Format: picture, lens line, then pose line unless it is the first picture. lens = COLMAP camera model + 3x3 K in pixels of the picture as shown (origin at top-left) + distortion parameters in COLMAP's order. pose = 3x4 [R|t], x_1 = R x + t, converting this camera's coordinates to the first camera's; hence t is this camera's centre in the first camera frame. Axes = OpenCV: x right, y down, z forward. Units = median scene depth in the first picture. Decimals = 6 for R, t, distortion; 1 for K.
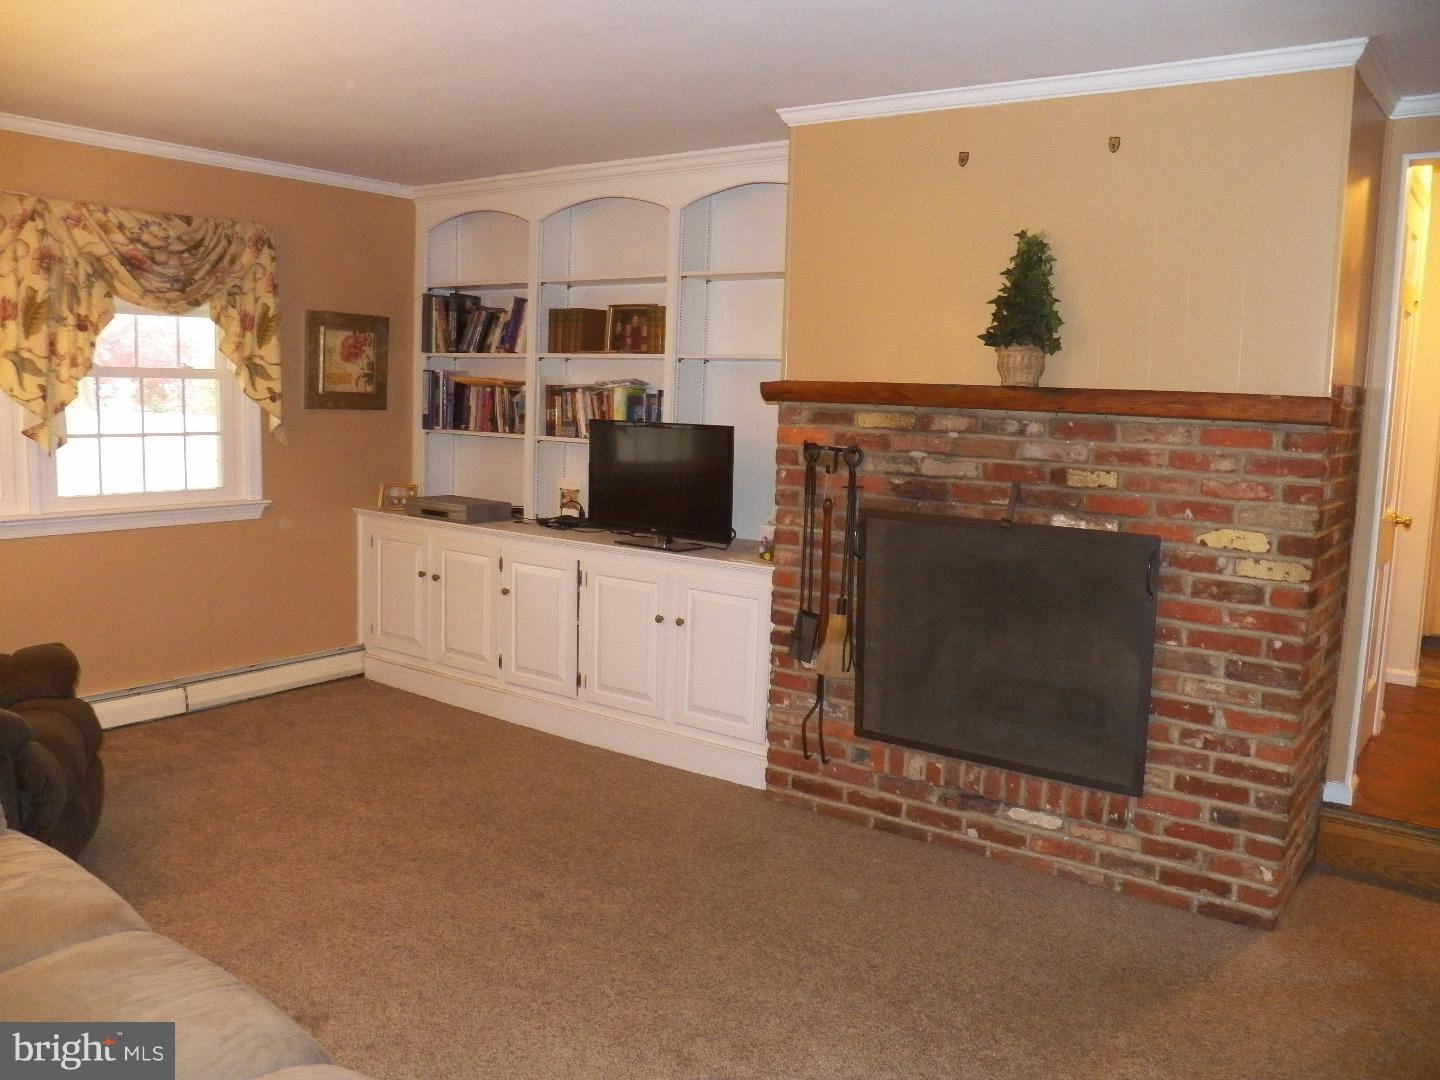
lens RADIAL K [[1166.2, 0, 724.5], [0, 1166.2, 539.4], [0, 0, 1]] dist [-0.138024, 0.099603]
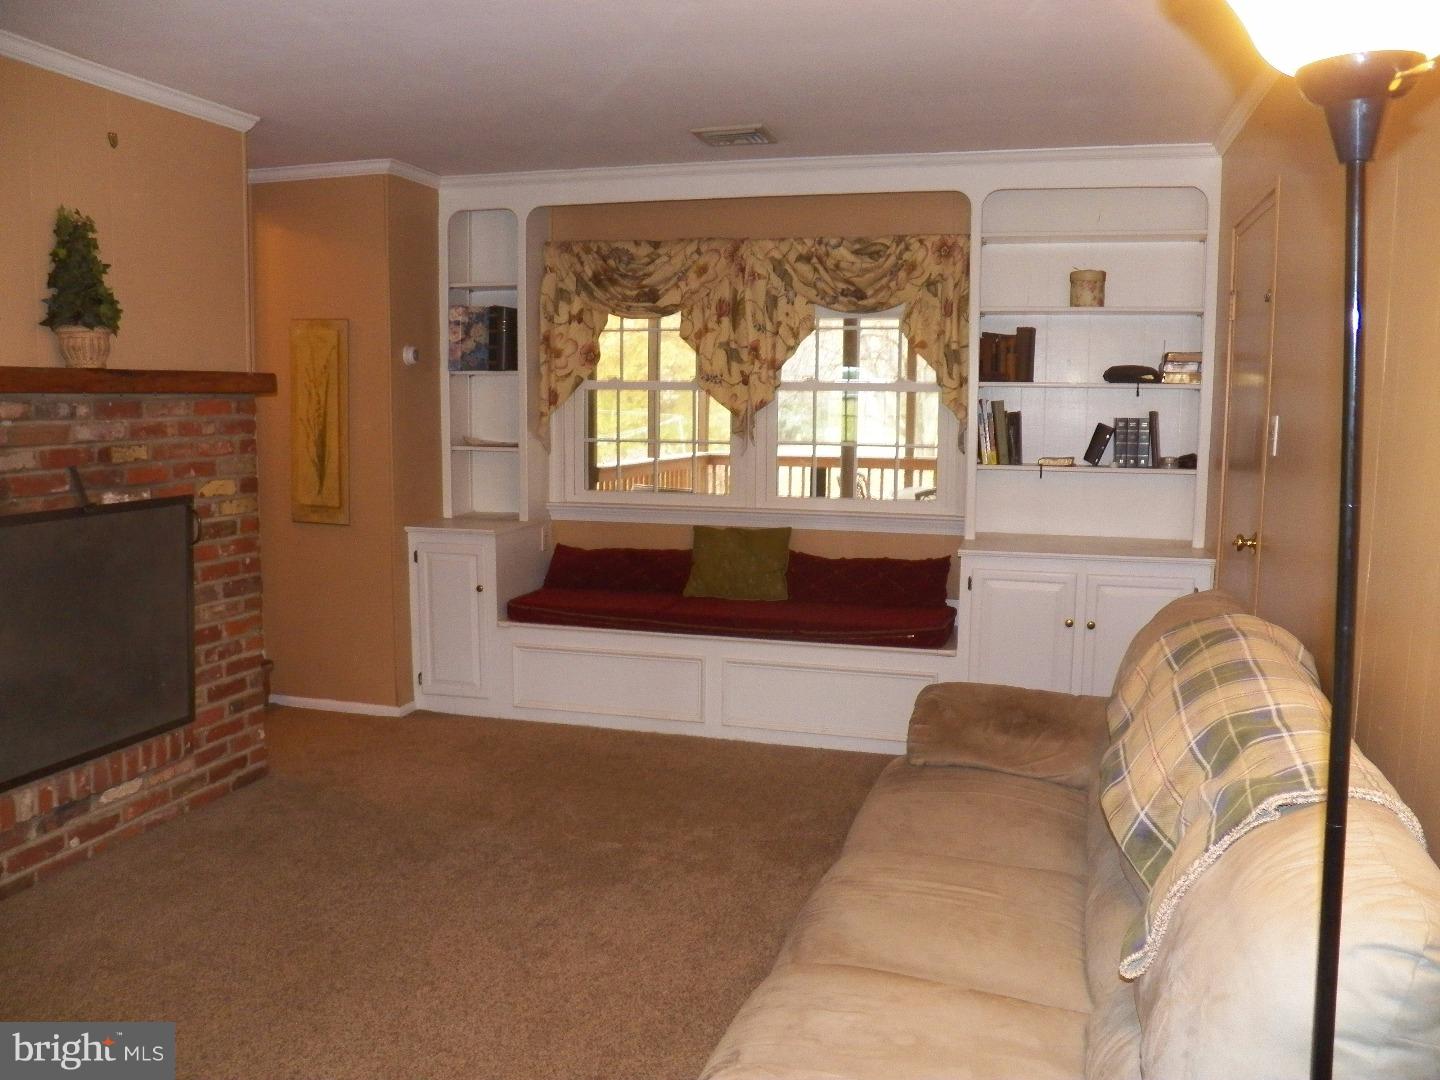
lens RADIAL K [[1166.2, 0, 727.4], [0, 1166.2, 538.1], [0, 0, 1]] dist [-0.138024, 0.099603]
pose [[-0.348779, -0.148015, 0.925443, -0.803578], [0.095856, 0.976638, 0.192330, -0.116757], [-0.932290, 0.155790, -0.326443, 0.780706]]
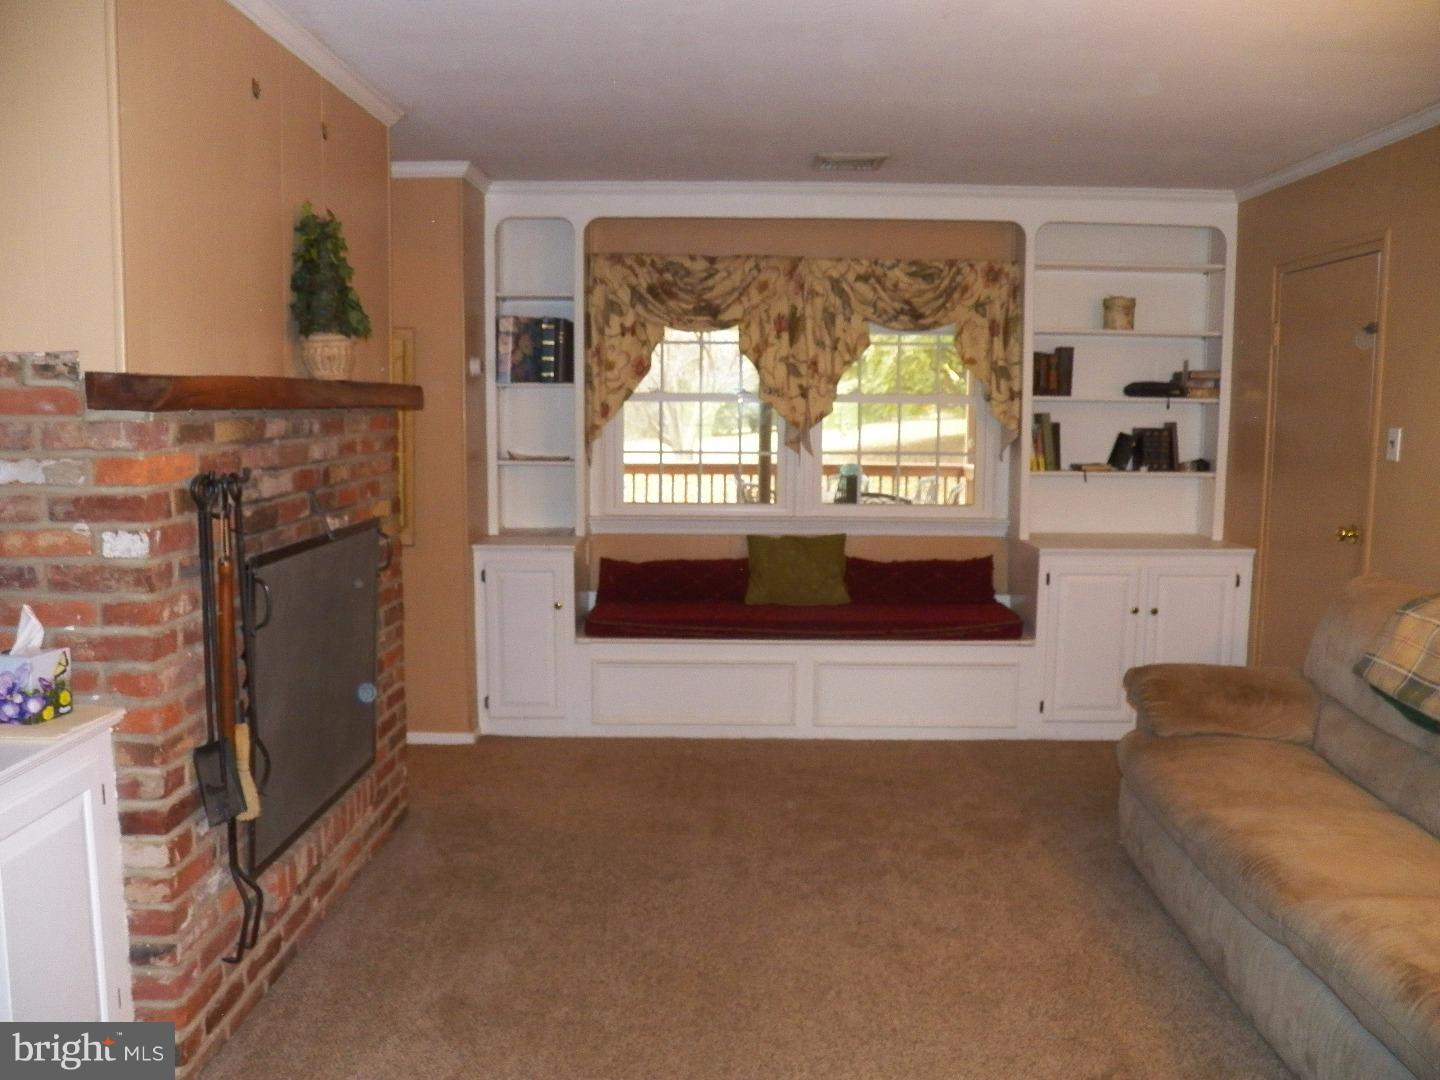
lens RADIAL K [[1166.2, 0, 726.5], [0, 1166.2, 540.7], [0, 0, 1]] dist [-0.138024, 0.099603]
pose [[-0.582643, -0.130435, 0.802193, -0.621274], [0.074738, 0.974256, 0.212696, -0.168735], [-0.809284, 0.183880, -0.557895, 1.203268]]
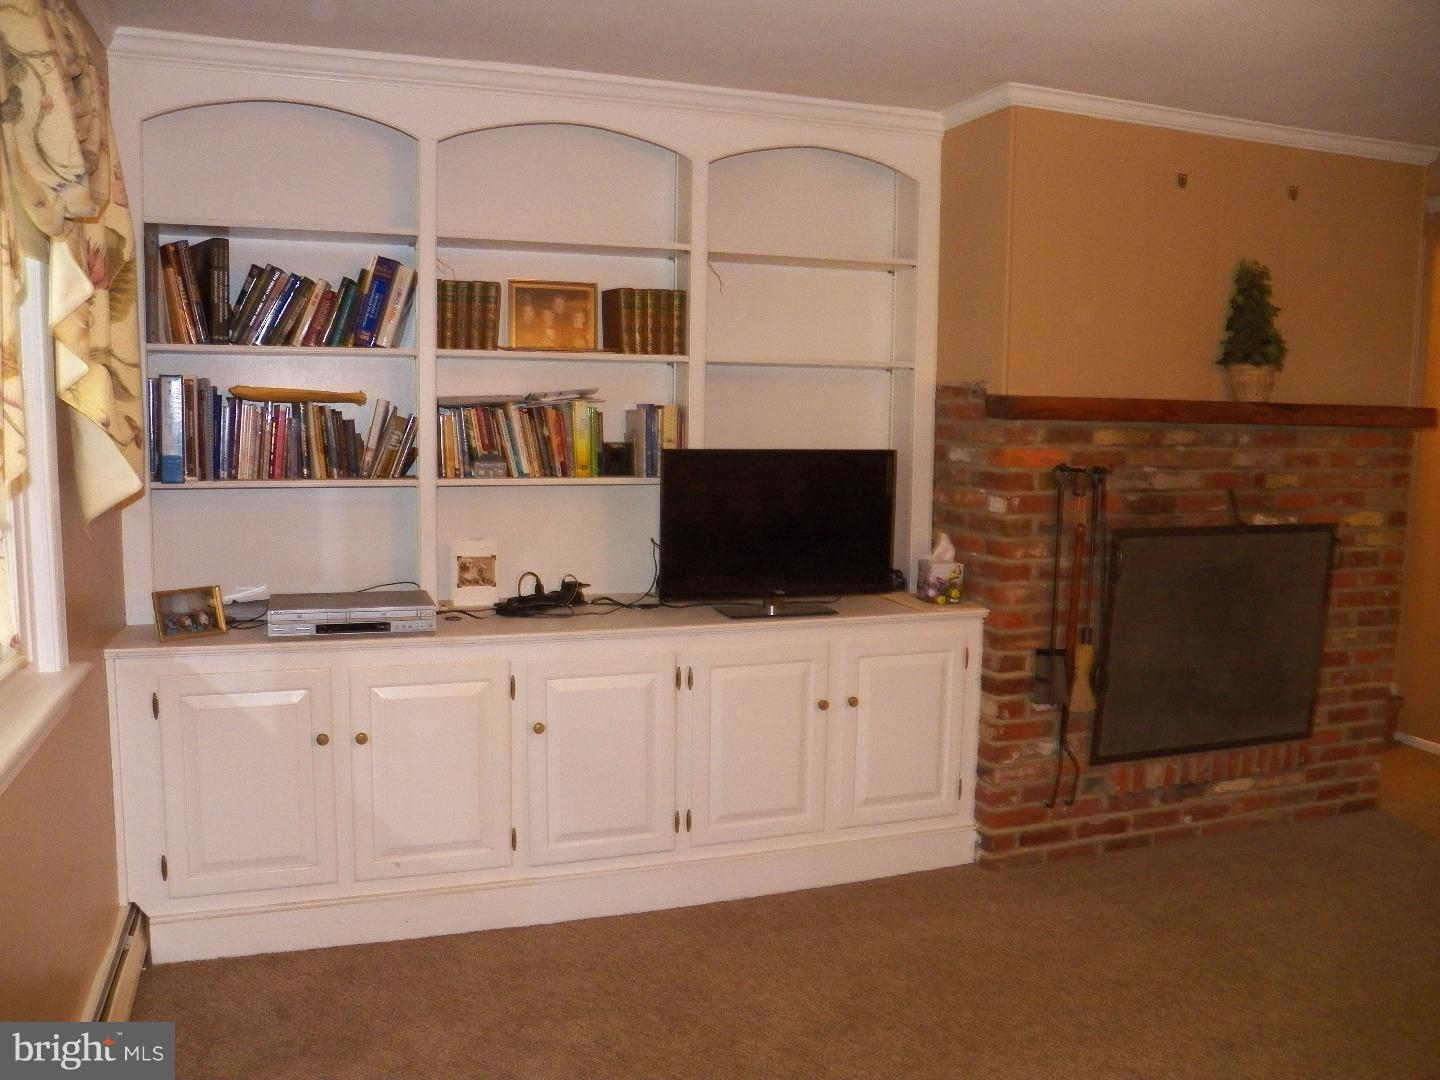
lens RADIAL K [[1166.2, 0, 733.0], [0, 1166.2, 540.0], [0, 0, 1]] dist [-0.138024, 0.099603]
pose [[0.558061, -0.118891, 0.821239, -0.876898], [0.105672, 0.991807, 0.071776, -0.125203], [-0.823044, 0.046726, 0.566052, 0.756469]]
